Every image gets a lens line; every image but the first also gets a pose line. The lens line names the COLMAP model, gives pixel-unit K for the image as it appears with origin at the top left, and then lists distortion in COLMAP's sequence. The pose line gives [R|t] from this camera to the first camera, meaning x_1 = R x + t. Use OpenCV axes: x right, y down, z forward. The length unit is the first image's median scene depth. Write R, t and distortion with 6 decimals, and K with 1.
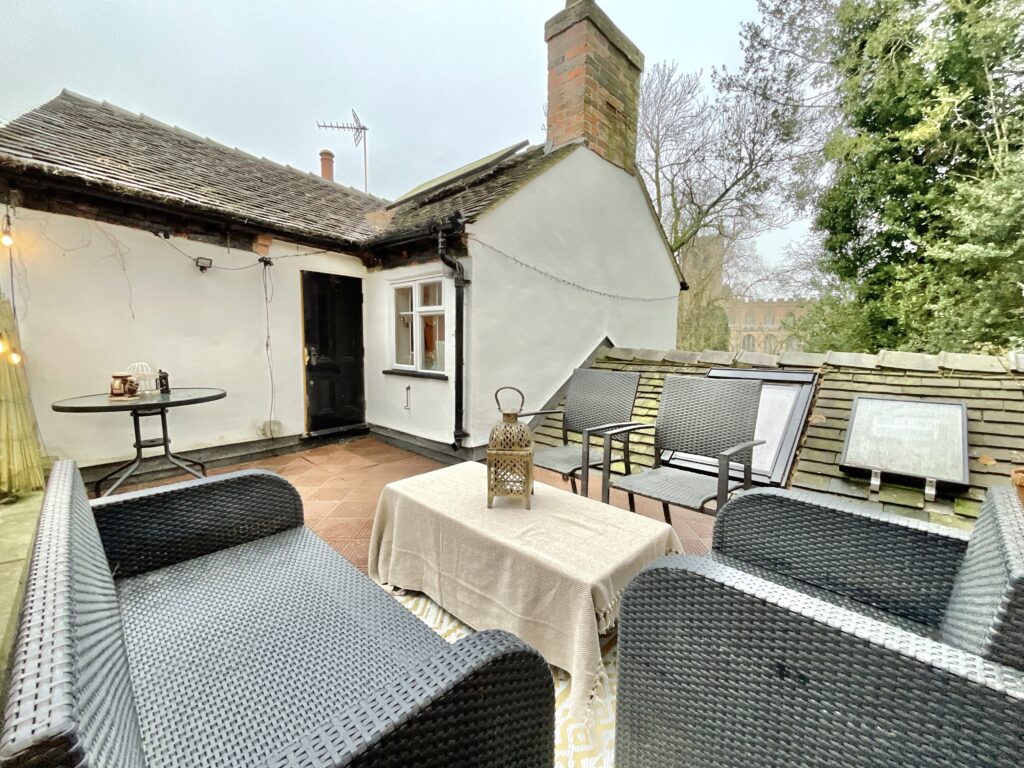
lens RADIAL K [[422.5, 0, 512.0], [0, 422.5, 384.0], [0, 0, 1]] dist [0.000244, 0.000016]
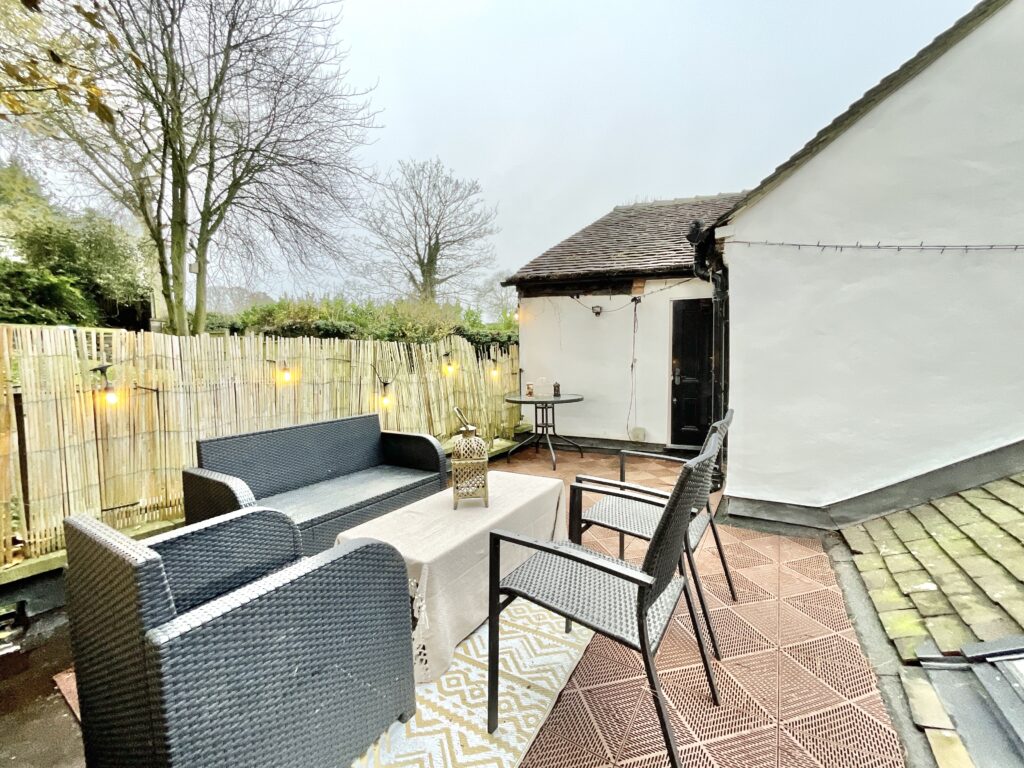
lens RADIAL K [[408.9, 0, 512.0], [0, 408.9, 384.0], [0, 0, 1]] dist [-0.000167, -0.000009]
pose [[0.227925, 0.054704, -0.972141, 0.608013], [-0.082359, 0.995926, 0.036733, -0.064289], [0.970189, 0.071692, 0.231502, 0.432407]]
